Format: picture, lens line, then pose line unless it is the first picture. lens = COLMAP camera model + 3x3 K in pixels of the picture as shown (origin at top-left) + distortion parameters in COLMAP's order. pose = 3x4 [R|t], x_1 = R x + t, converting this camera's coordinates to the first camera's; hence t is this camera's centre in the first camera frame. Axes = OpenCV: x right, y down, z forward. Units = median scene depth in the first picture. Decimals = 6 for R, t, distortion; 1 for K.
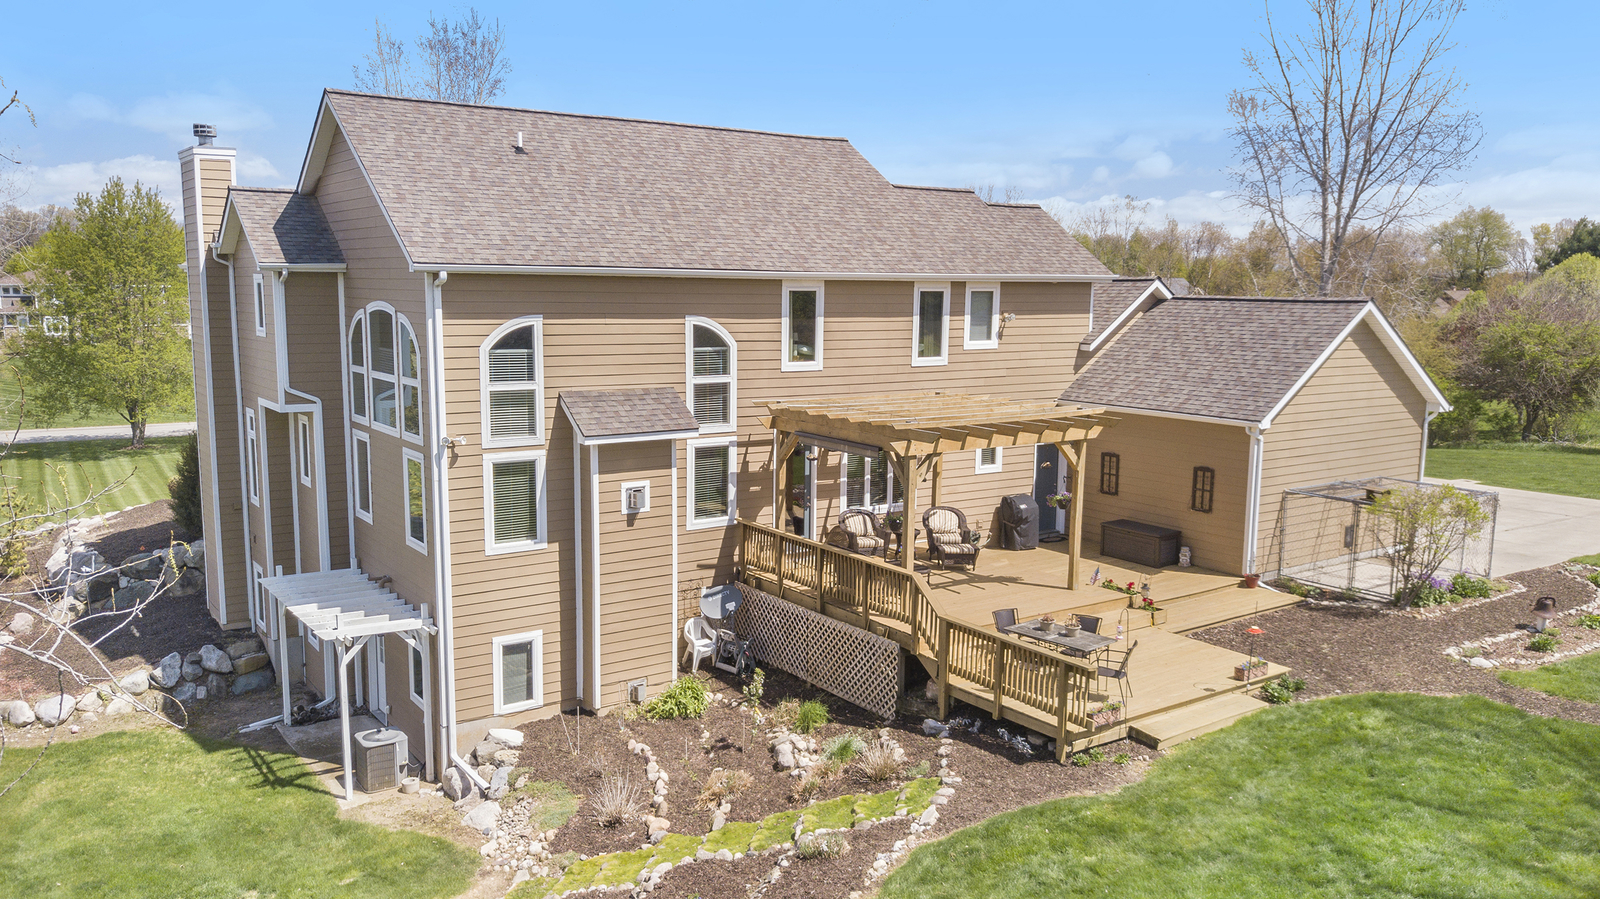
lens RADIAL K [[1222.3, 0, 801.3], [0, 1222.3, 475.9], [0, 0, 1]] dist [-0.000633, 0.006713]
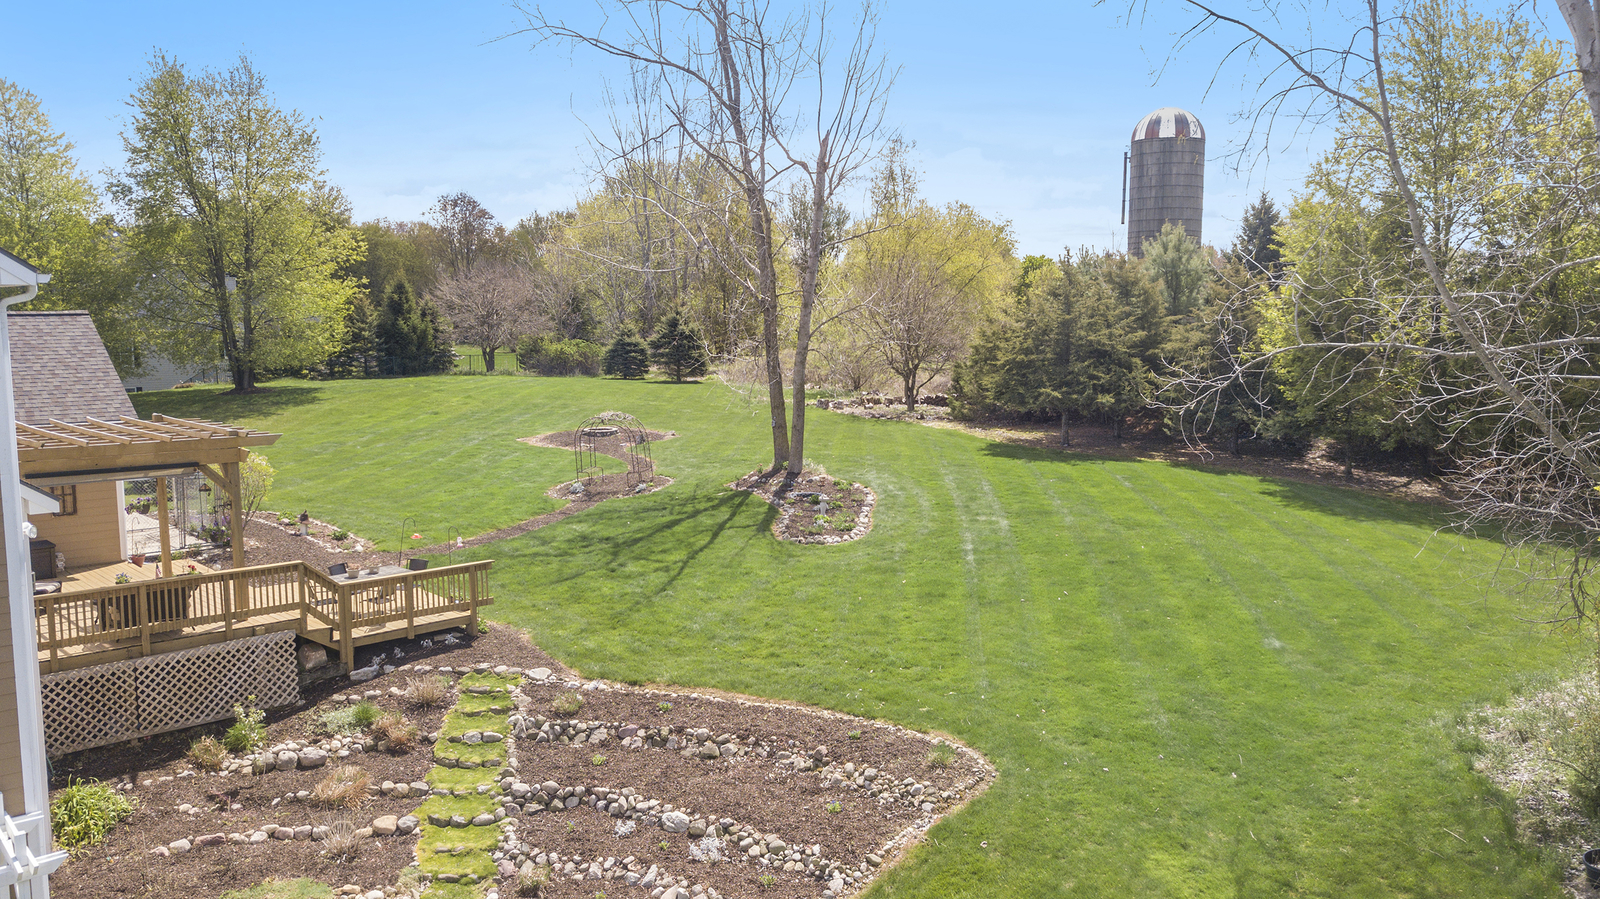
lens RADIAL K [[1221.6, 0, 787.5], [0, 1221.6, 457.6], [0, 0, 1]] dist [0.019917, -0.011798]
pose [[-0.140568, -0.128473, 0.981700, -0.851591], [0.150554, 0.977241, 0.149447, -0.089965], [-0.978557, 0.168807, -0.118026, 0.550090]]
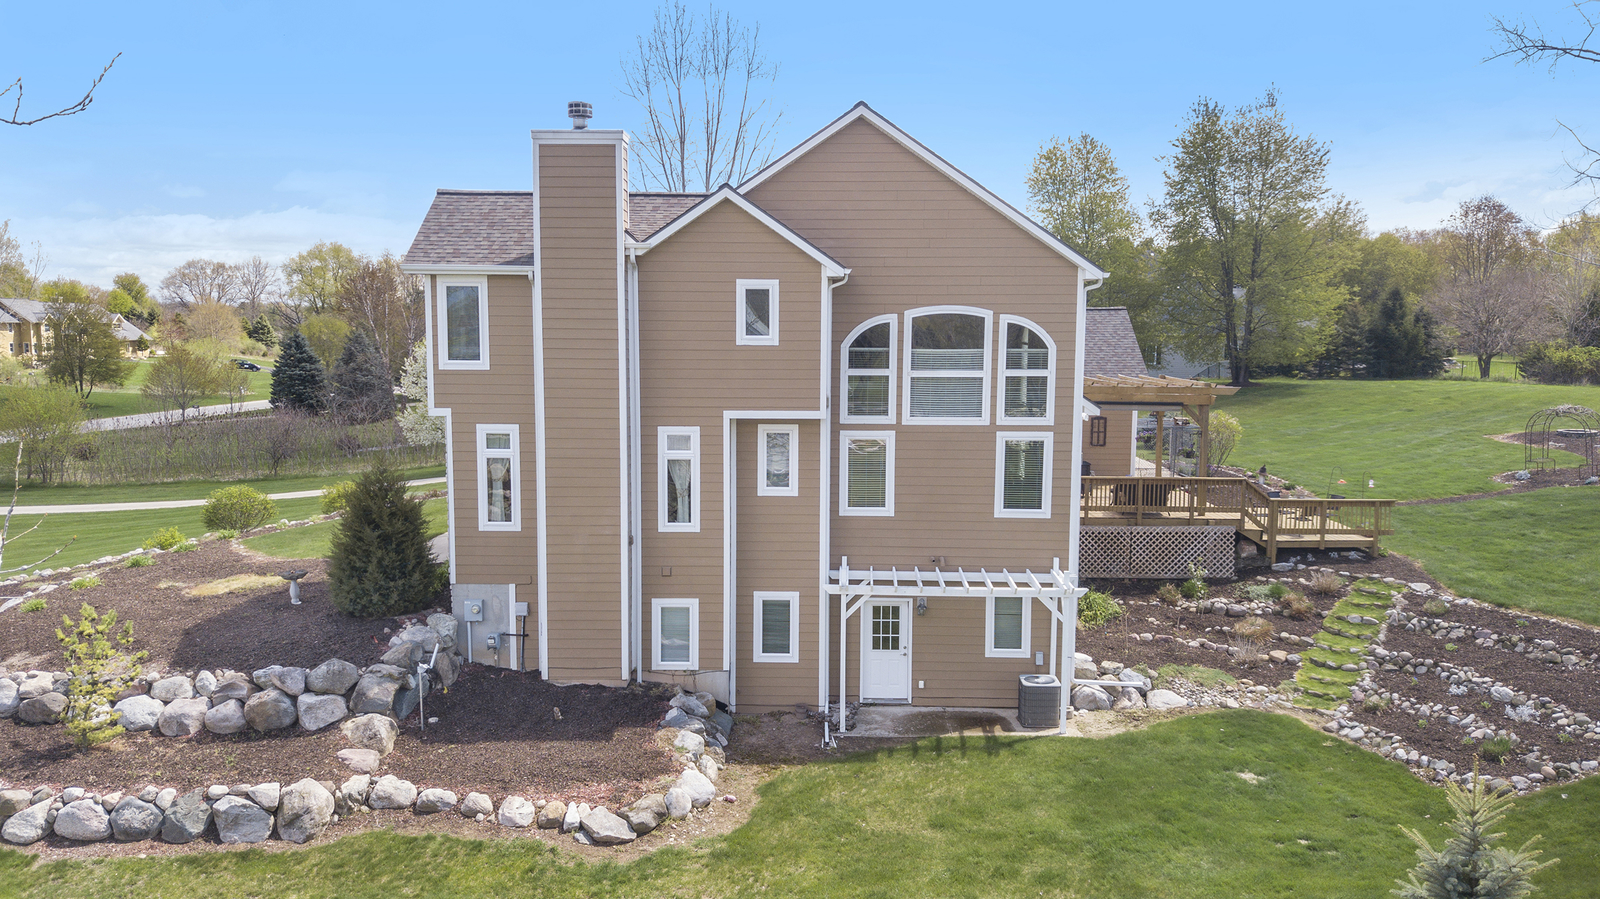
lens RADIAL K [[1222.3, 0, 801.3], [0, 1222.3, 475.9], [0, 0, 1]] dist [-0.000633, 0.006713]
pose [[0.590078, -0.108450, 0.800029, -1.206181], [0.127451, 0.991024, 0.040337, -0.046645], [-0.797223, 0.078163, 0.598604, 0.415909]]
